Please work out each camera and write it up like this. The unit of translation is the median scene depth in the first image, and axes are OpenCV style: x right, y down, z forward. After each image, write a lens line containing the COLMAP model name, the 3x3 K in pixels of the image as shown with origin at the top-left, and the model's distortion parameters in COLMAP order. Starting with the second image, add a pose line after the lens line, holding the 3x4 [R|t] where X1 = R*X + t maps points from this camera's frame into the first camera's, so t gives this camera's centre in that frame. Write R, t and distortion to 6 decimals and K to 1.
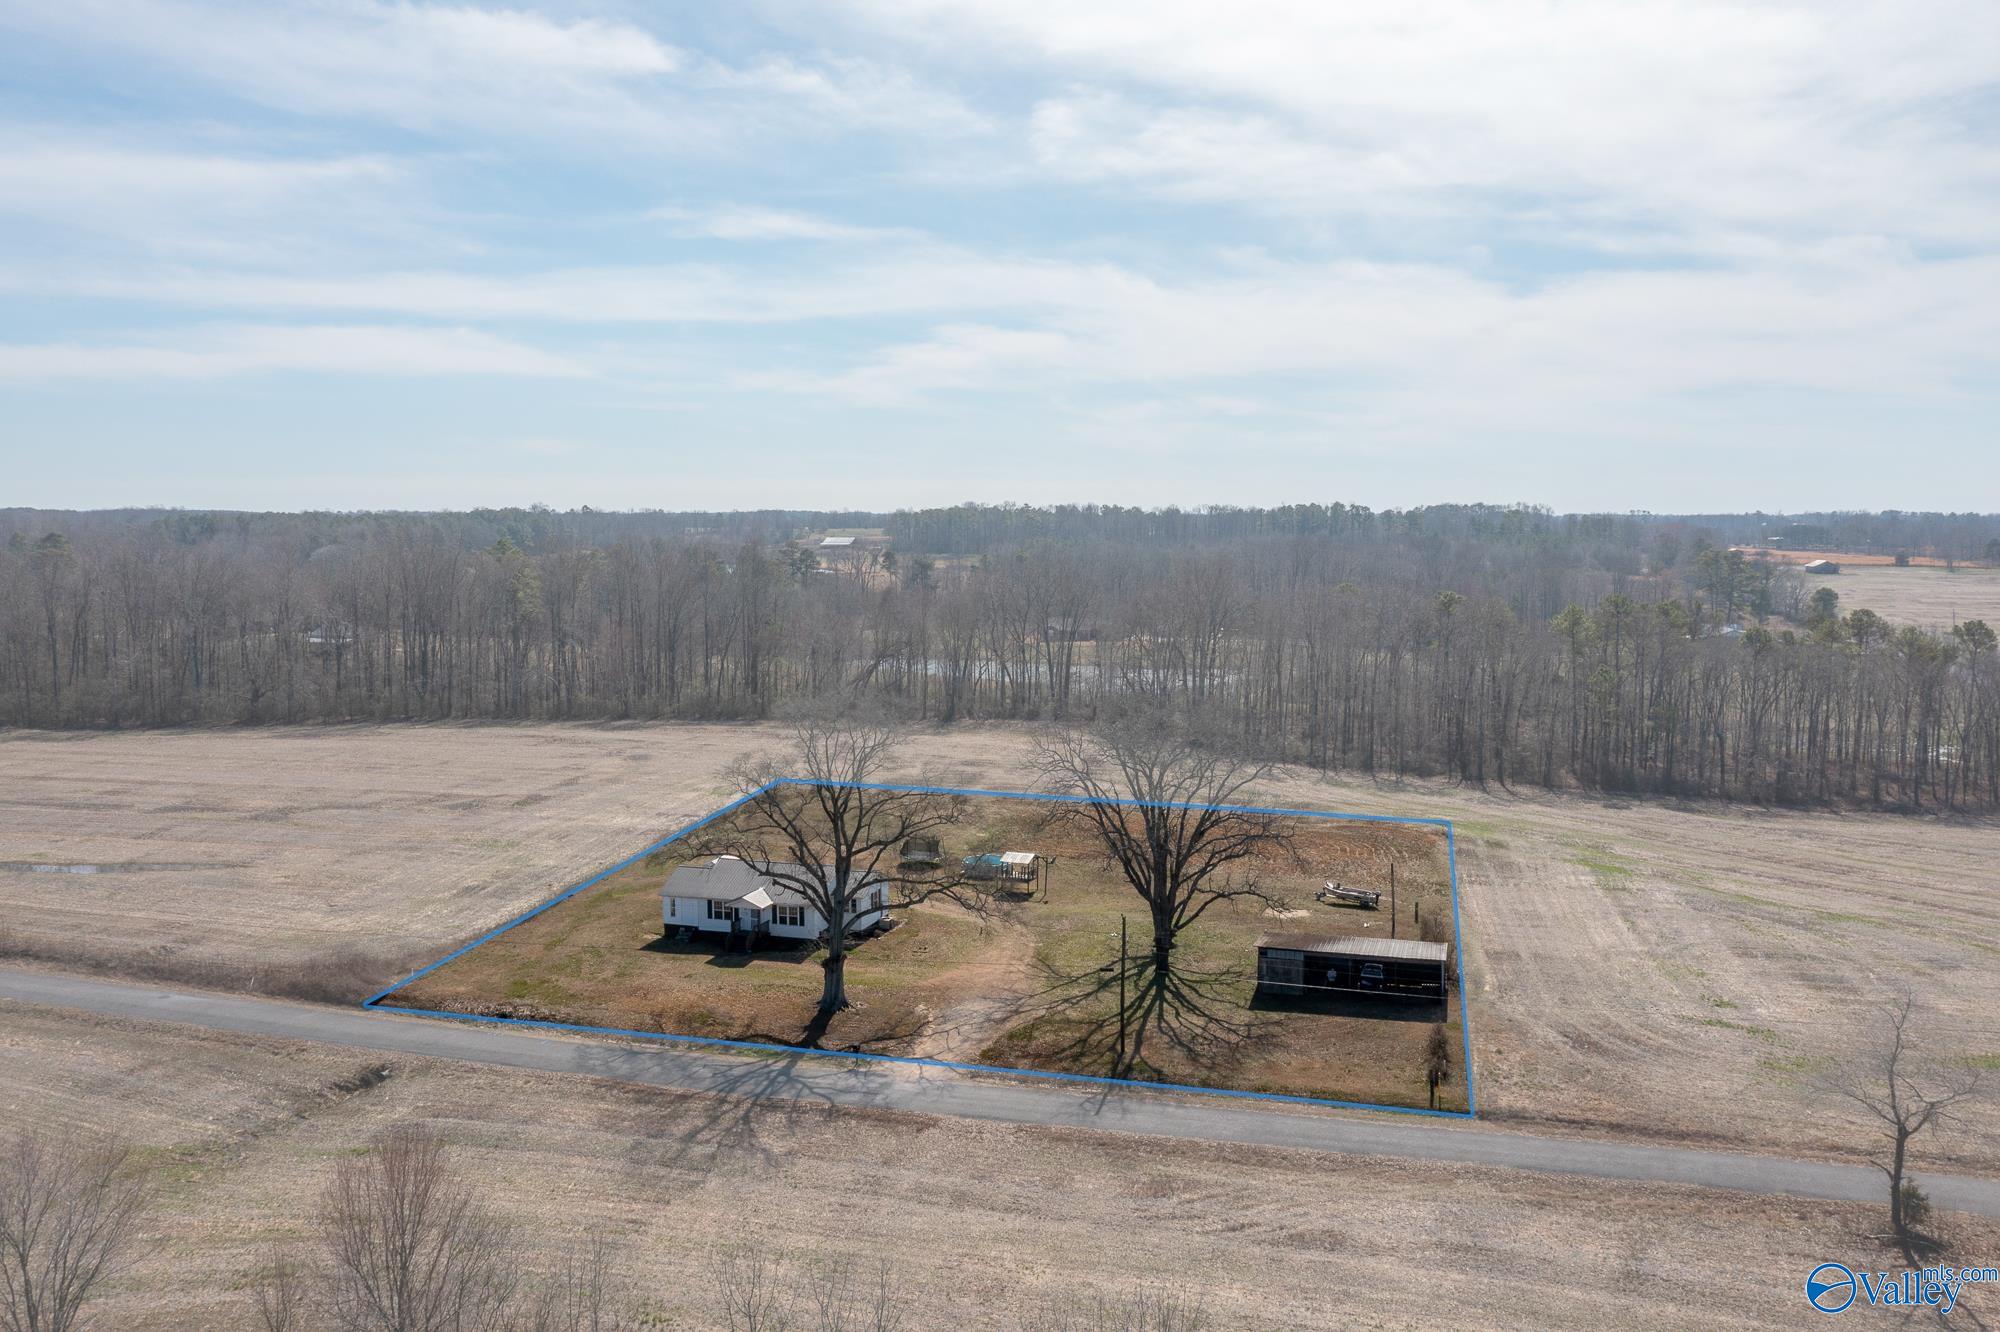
lens RADIAL K [[1584.6, 0, 1001.0], [0, 1584.6, 669.6], [0, 0, 1]] dist [-0.001852, 0.003558]
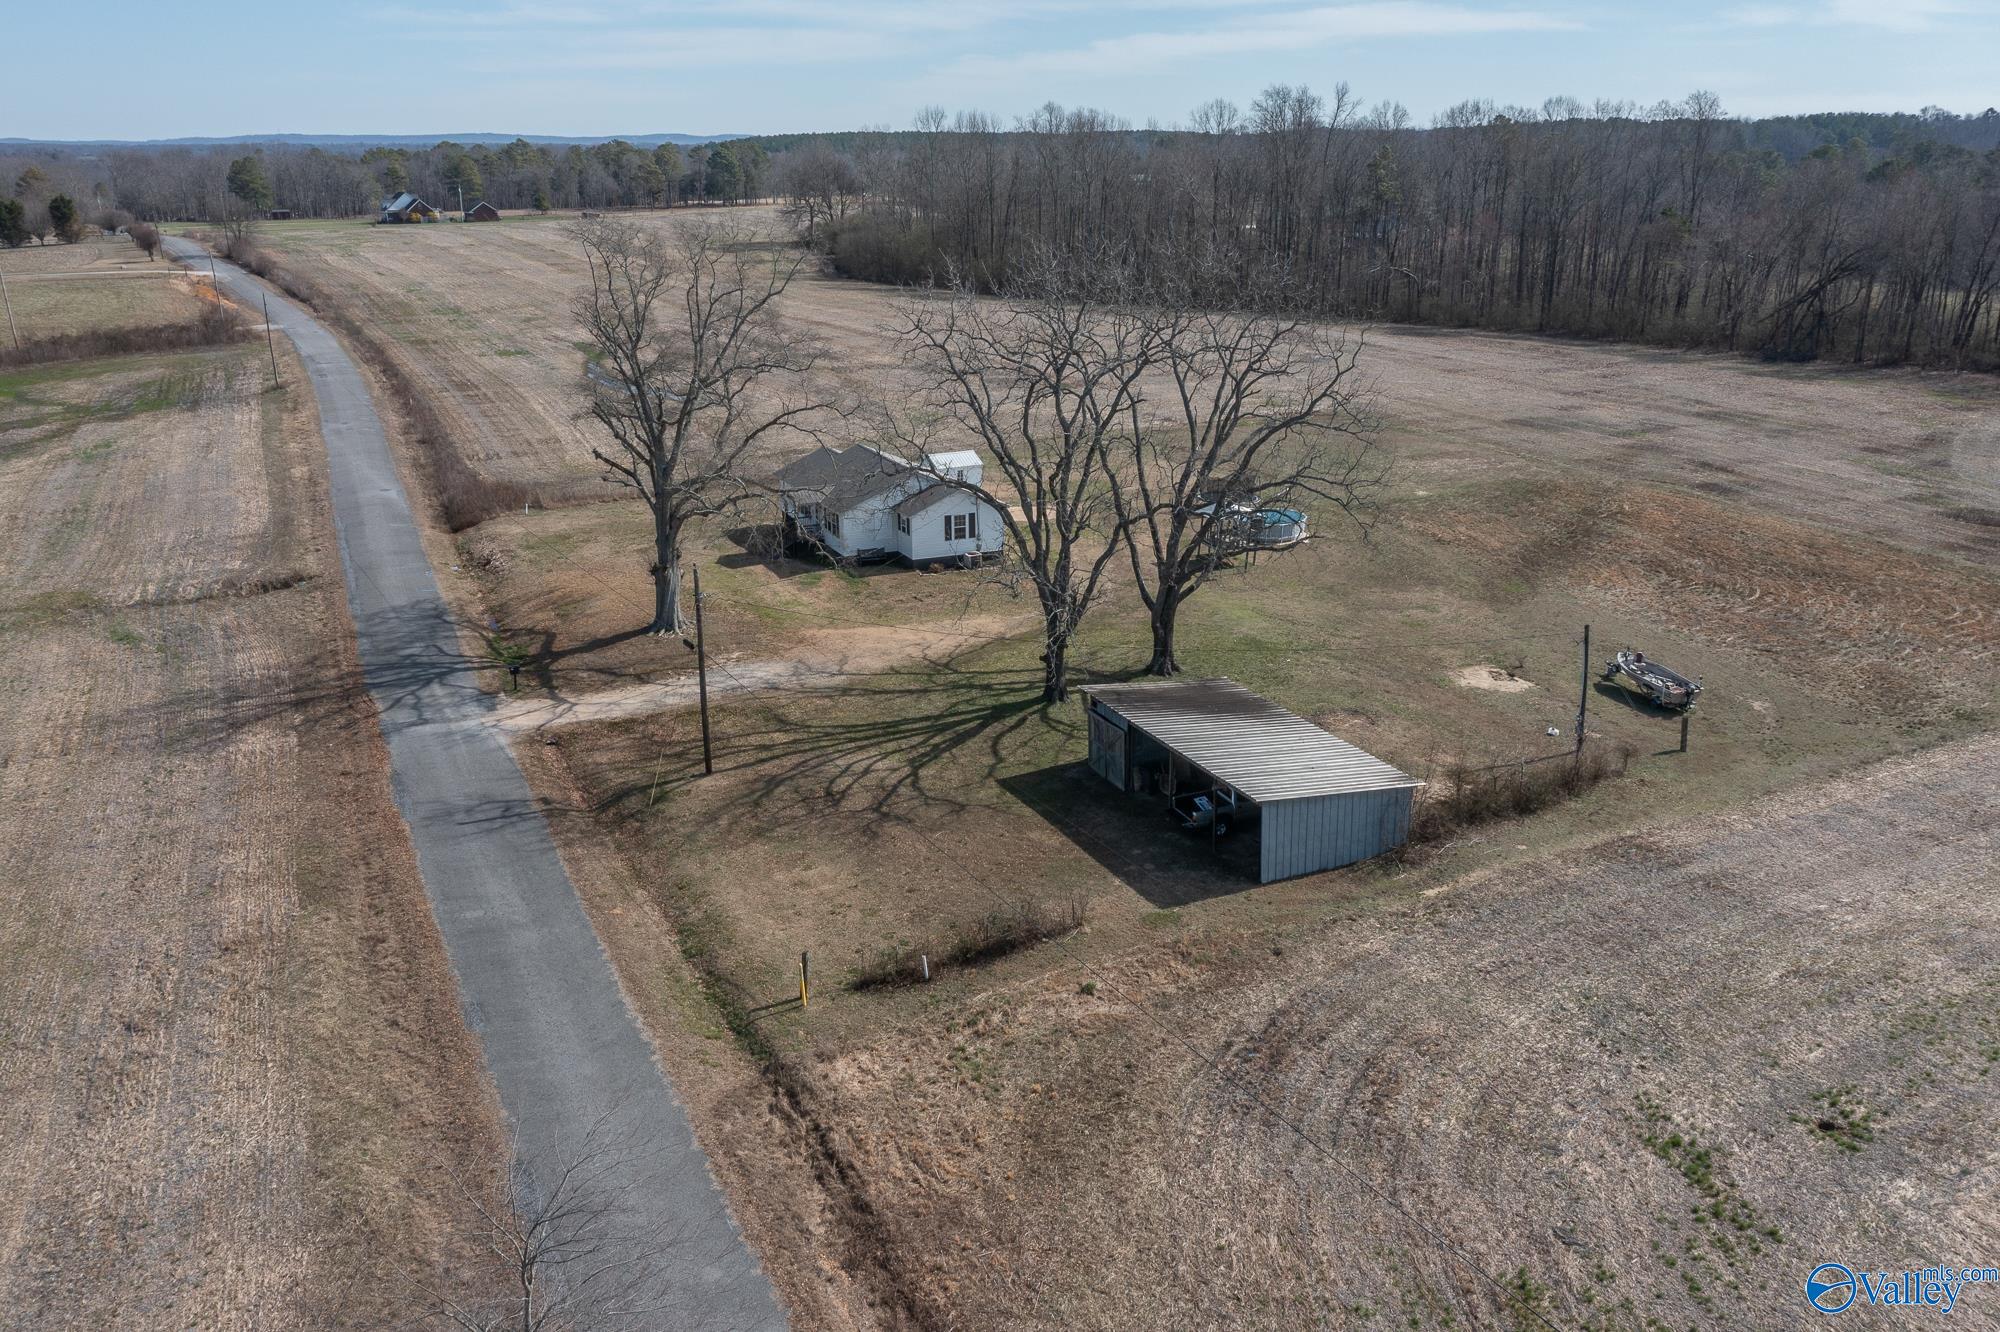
lens RADIAL K [[1580.5, 0, 1004.5], [0, 1580.5, 664.1], [0, 0, 1]] dist [0.003737, 0.001157]
pose [[0.662955, 0.232180, -0.711746, 0.559558], [-0.068059, 0.965449, 0.251547, 0.023746], [0.745559, -0.118324, 0.655852, 0.612456]]
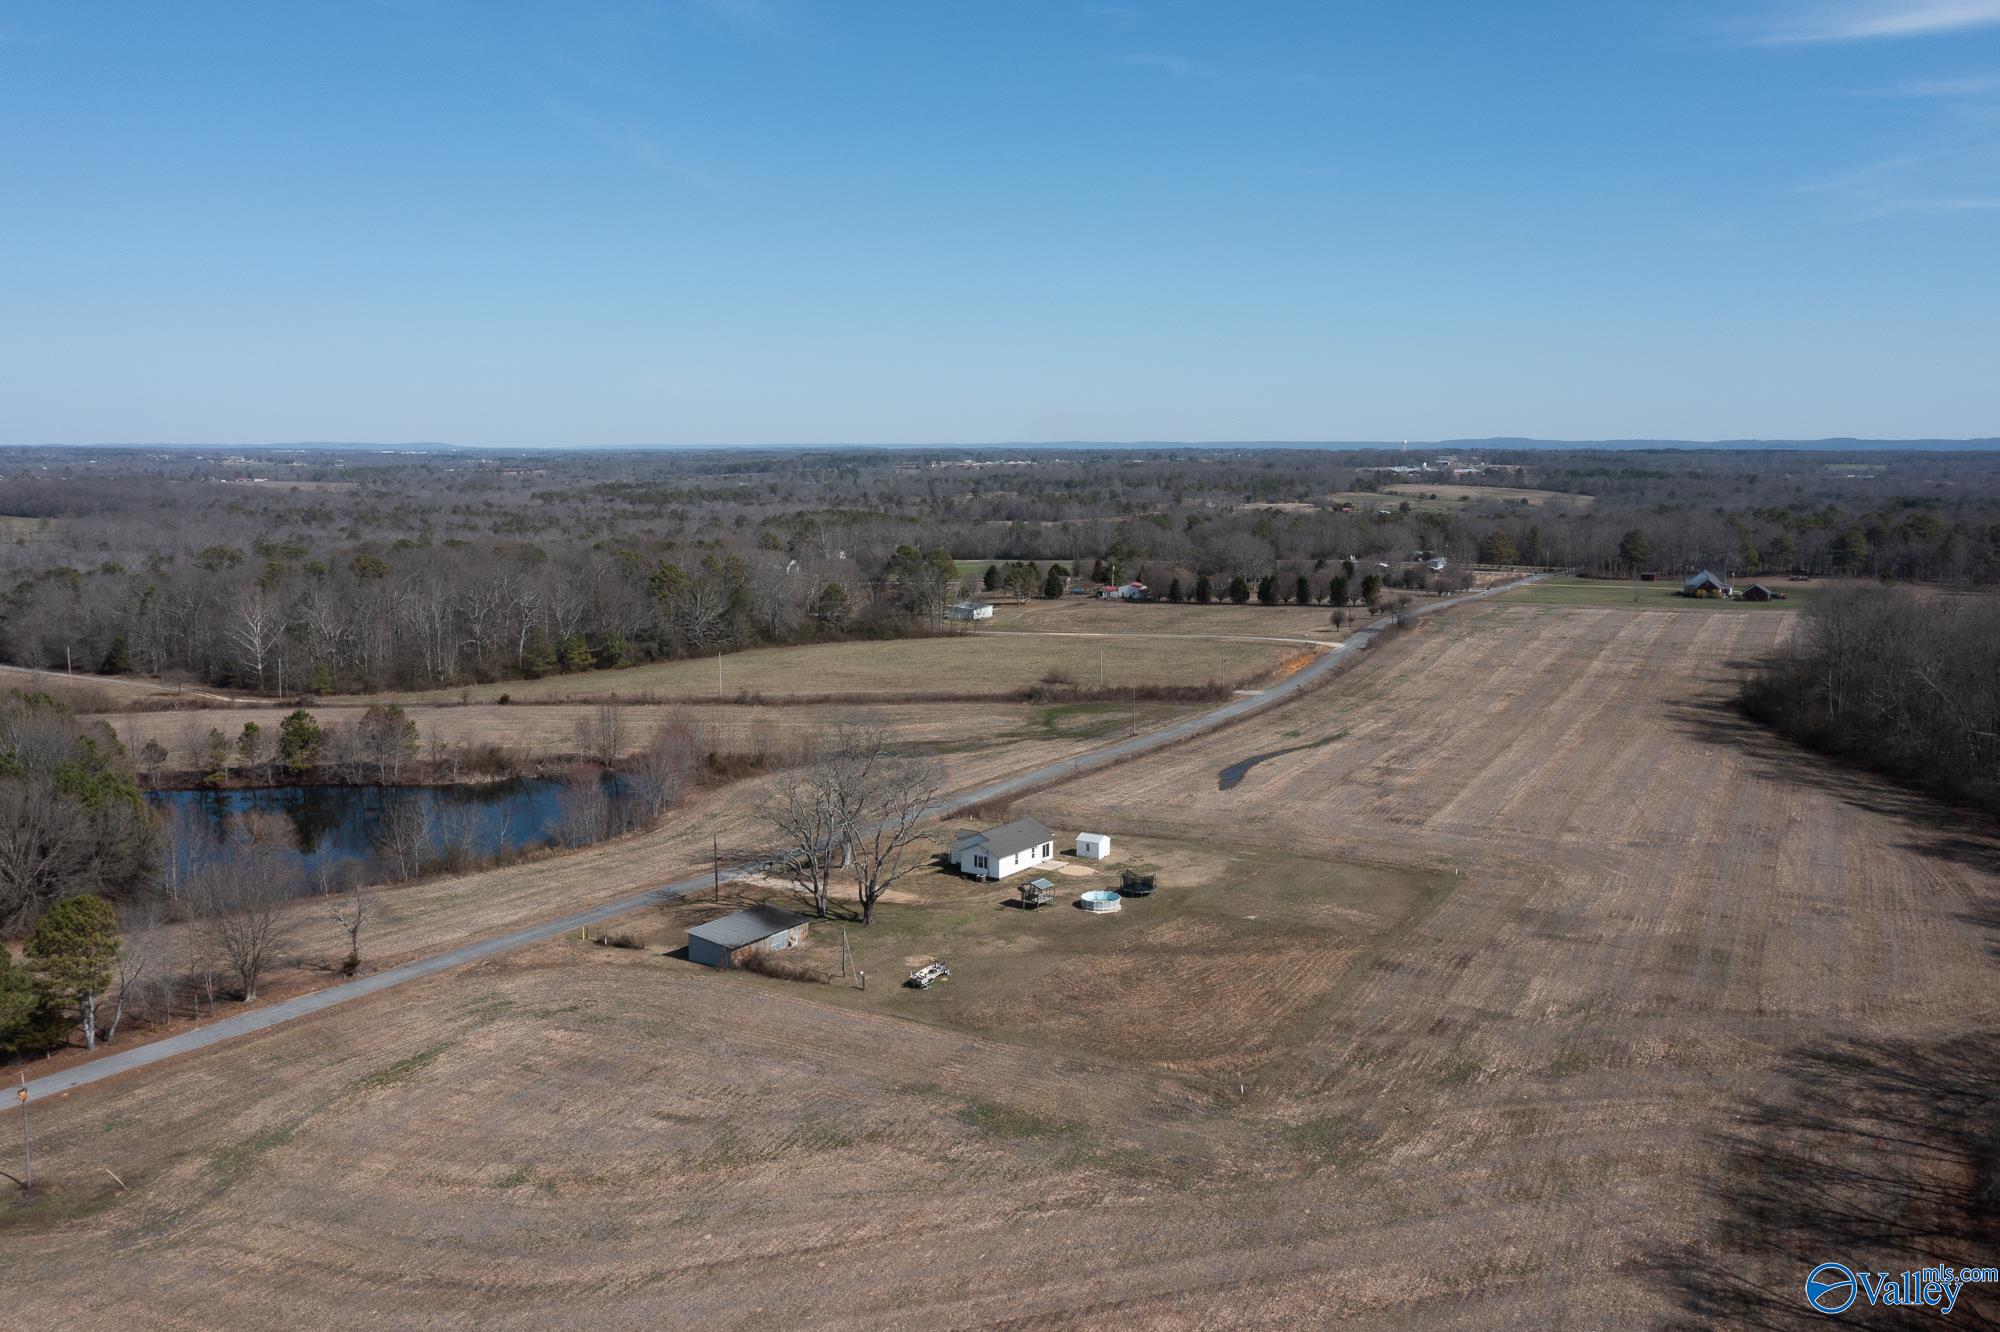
lens RADIAL K [[1584.6, 0, 1001.0], [0, 1584.6, 669.6], [0, 0, 1]] dist [-0.001852, 0.003558]
pose [[-0.297656, 0.134711, -0.945121, 1.636290], [-0.087265, 0.982010, 0.167452, -0.366896], [0.950676, 0.132319, -0.280546, 1.690878]]
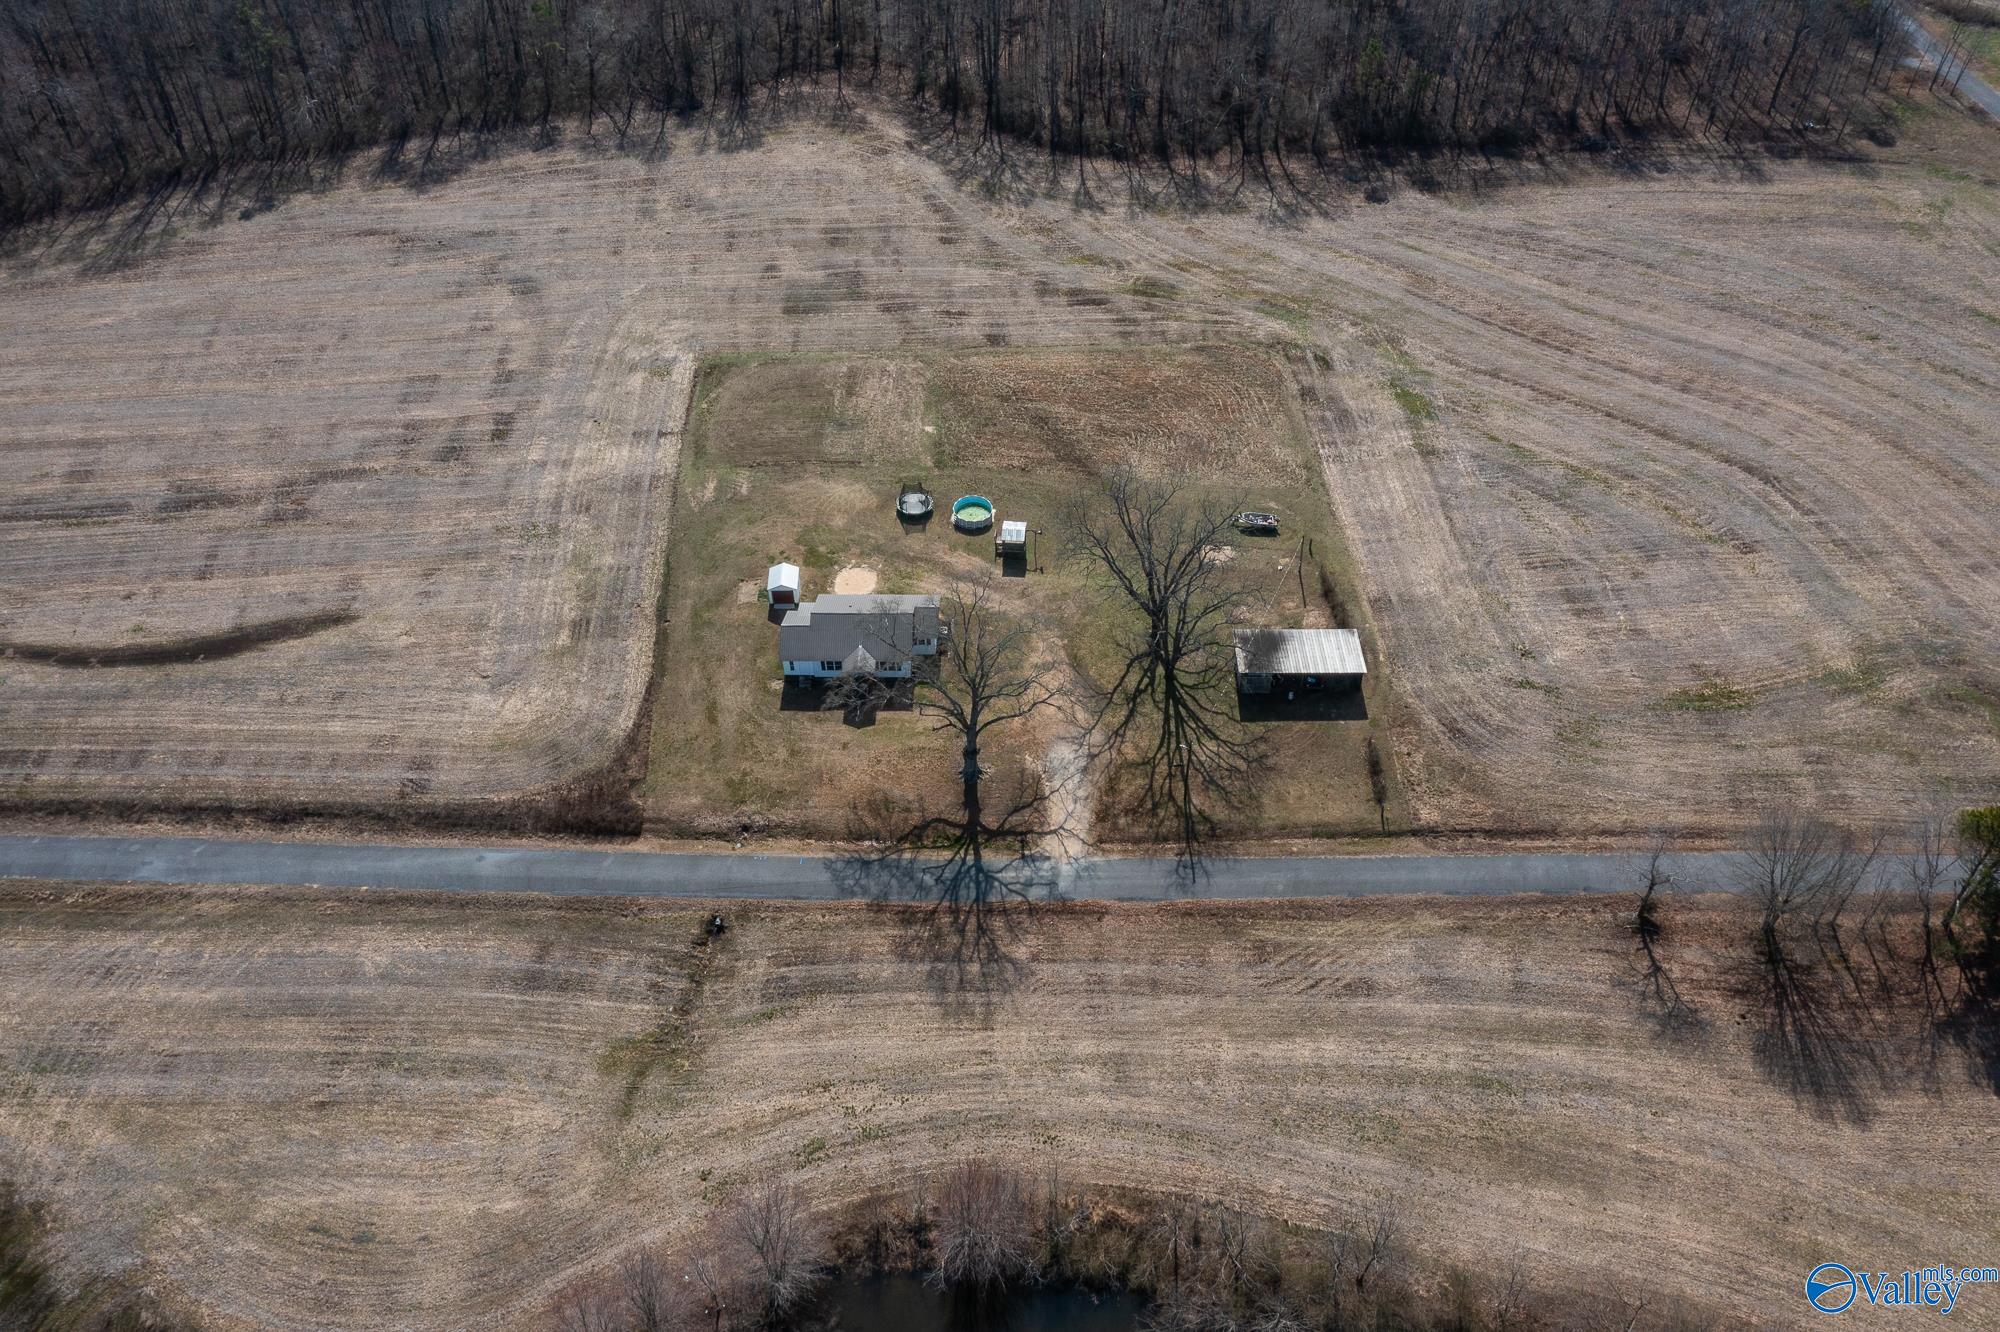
lens RADIAL K [[1580.5, 0, 1004.5], [0, 1580.5, 664.1], [0, 0, 1]] dist [0.003737, 0.001157]
pose [[0.961476, -0.202316, 0.186095, -0.324914], [0.037355, 0.766871, 0.640713, -0.787261], [-0.272337, -0.609079, 0.744886, -0.023692]]
